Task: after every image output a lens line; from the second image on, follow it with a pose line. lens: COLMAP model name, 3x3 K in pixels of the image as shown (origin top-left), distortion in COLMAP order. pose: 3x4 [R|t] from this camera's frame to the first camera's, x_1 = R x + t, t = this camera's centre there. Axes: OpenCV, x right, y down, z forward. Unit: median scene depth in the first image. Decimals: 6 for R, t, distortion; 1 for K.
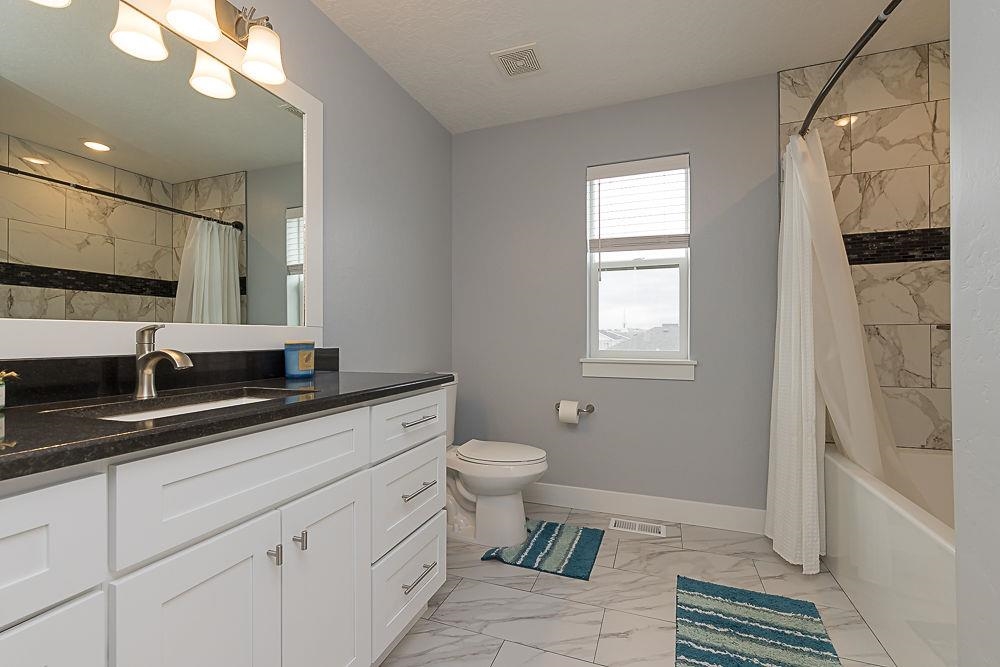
lens RADIAL K [[446.3, 0, 500.0], [0, 446.3, 333.5], [0, 0, 1]] dist [-0.001615, 0.000159]
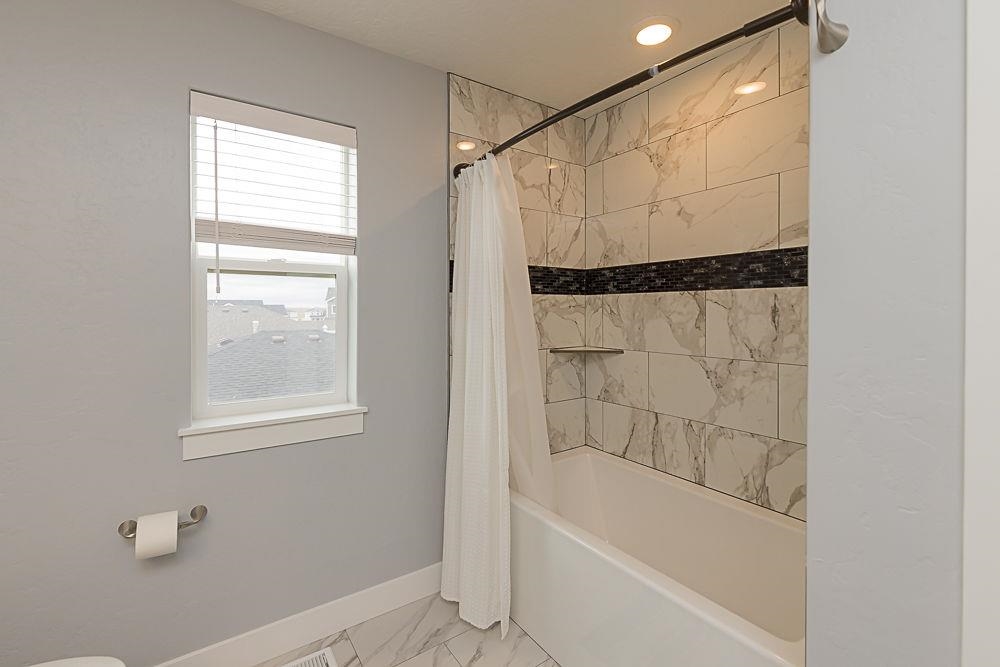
lens RADIAL K [[444.6, 0, 498.1], [0, 444.6, 317.6], [0, 0, 1]] dist [0.000372, -0.000384]
pose [[0.574898, -0.003300, 0.818218, -0.051541], [-0.006453, 0.999942, 0.008567, -0.102270], [-0.818199, -0.010205, 0.574844, 0.399029]]
